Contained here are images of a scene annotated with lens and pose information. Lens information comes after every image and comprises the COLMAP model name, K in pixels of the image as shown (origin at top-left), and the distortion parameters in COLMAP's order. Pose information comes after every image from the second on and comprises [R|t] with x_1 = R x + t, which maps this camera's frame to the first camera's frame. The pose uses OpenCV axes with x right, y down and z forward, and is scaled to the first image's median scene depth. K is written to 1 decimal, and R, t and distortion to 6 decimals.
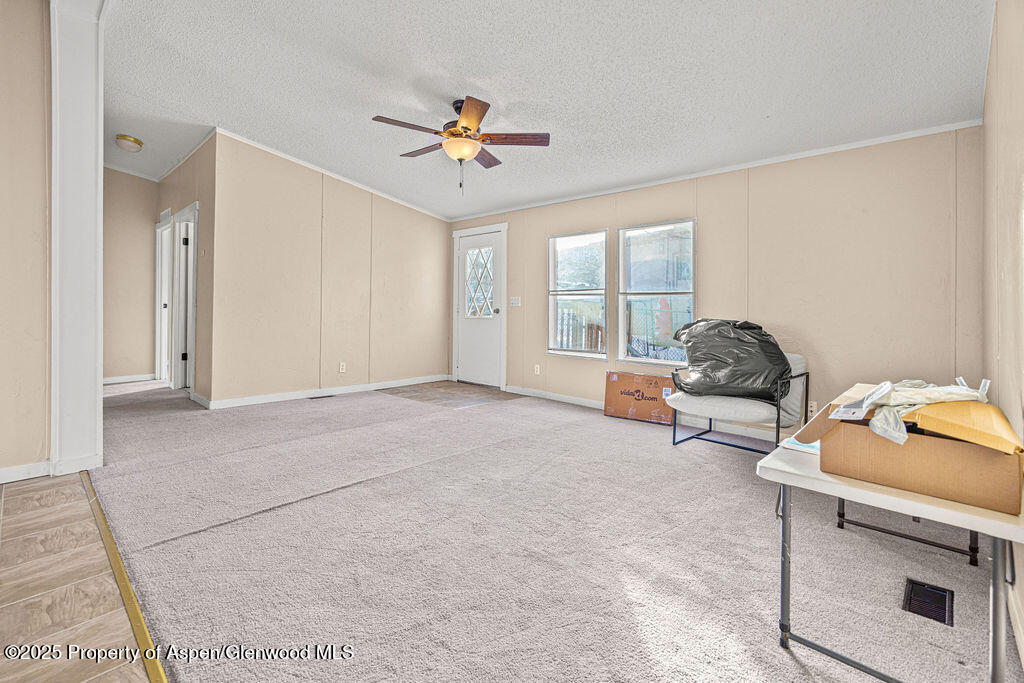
lens RADIAL K [[432.4, 0, 508.6], [0, 432.4, 315.5], [0, 0, 1]] dist [0.001641, -0.000073]
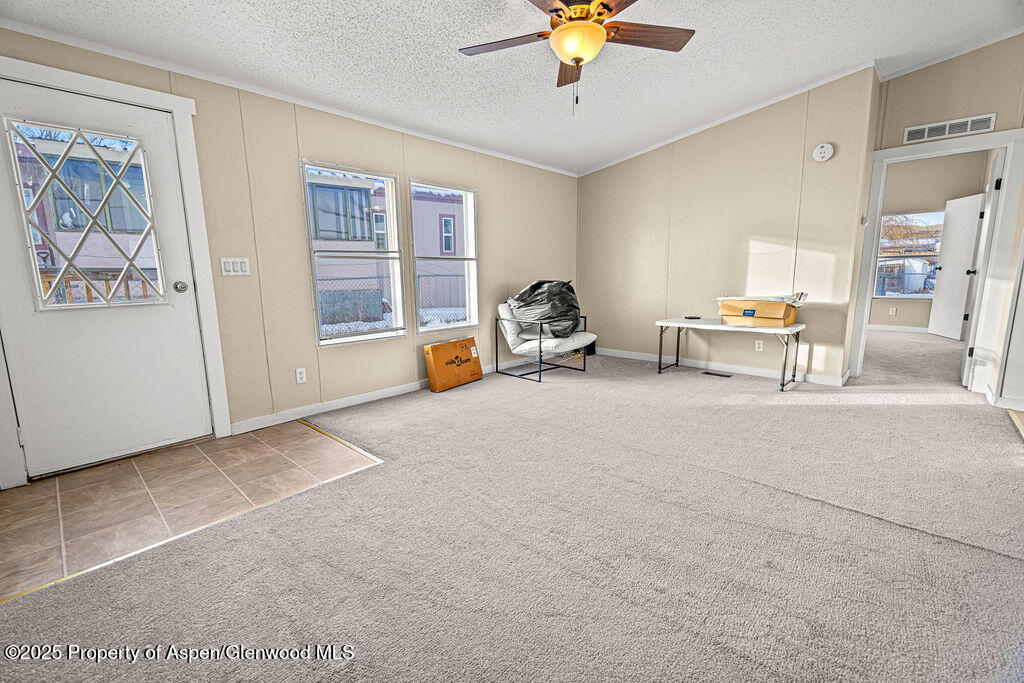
lens RADIAL K [[449.9, 0, 512.0], [0, 449.9, 341.5], [0, 0, 1]] dist [0.023111, 0.000029]
pose [[0.008431, -0.174620, 0.984600, -0.687713], [0.023776, 0.984391, 0.174380, -0.039162], [-0.999682, 0.021939, 0.012451, 0.809410]]
